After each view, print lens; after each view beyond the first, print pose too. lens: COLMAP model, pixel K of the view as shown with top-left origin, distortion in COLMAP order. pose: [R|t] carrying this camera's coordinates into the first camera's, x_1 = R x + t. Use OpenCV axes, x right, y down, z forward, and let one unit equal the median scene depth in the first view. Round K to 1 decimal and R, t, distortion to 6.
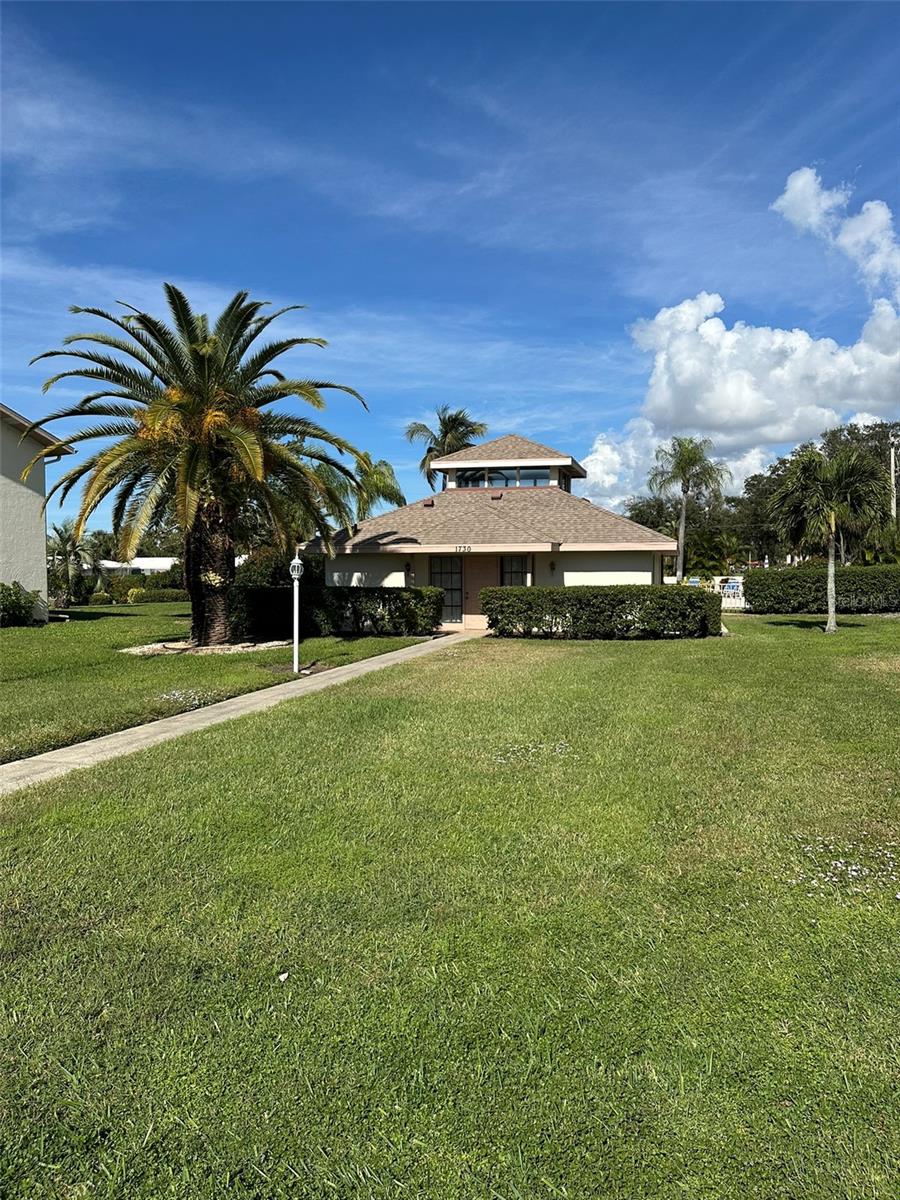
lens RADIAL K [[840.1, 0, 455.4], [0, 840.1, 606.6], [0, 0, 1]] dist [0.124013, -0.174301]
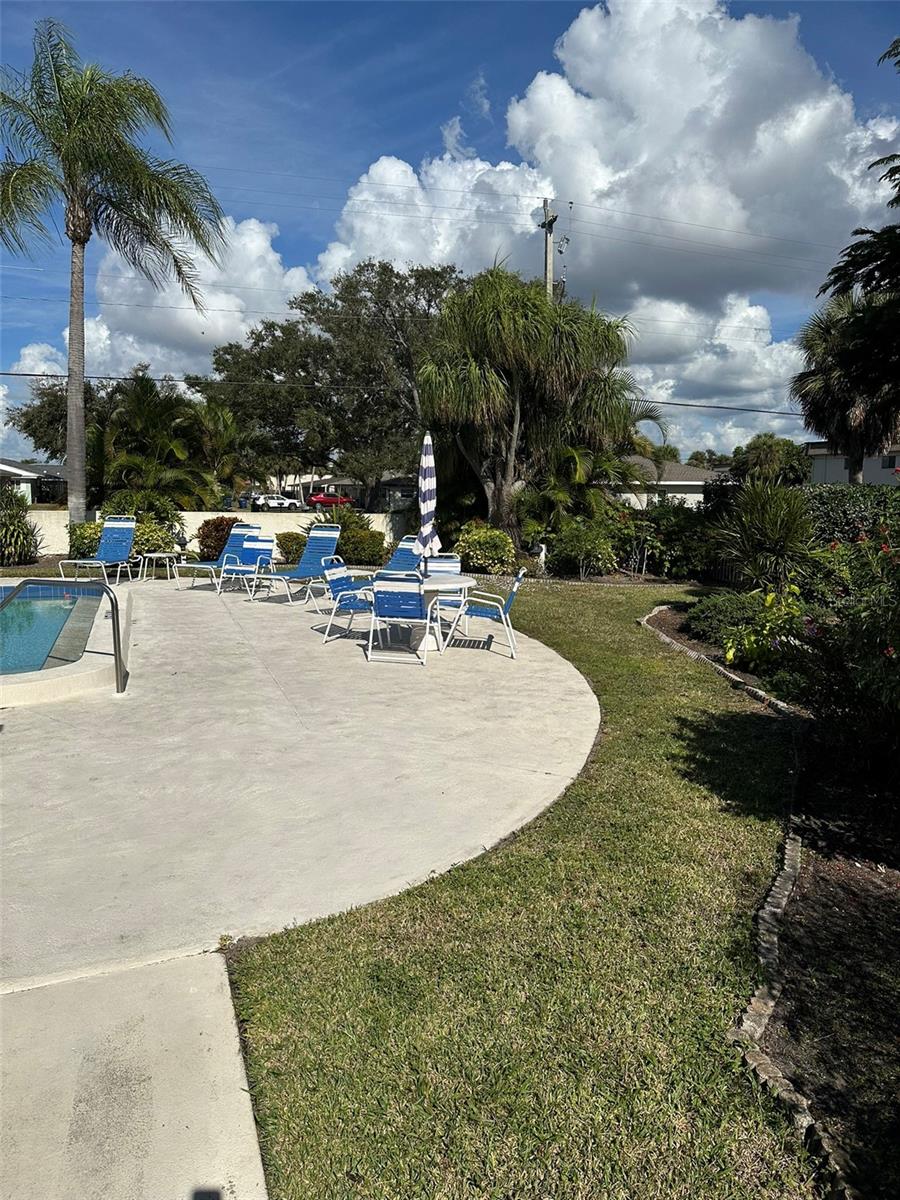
lens RADIAL K [[840.1, 0, 455.4], [0, 840.1, 606.6], [0, 0, 1]] dist [0.124013, -0.174301]
pose [[0.816416, -0.060600, 0.574275, 0.188602], [0.007357, 0.995489, 0.094589, -0.028148], [-0.577417, -0.072999, 0.813180, 0.630295]]
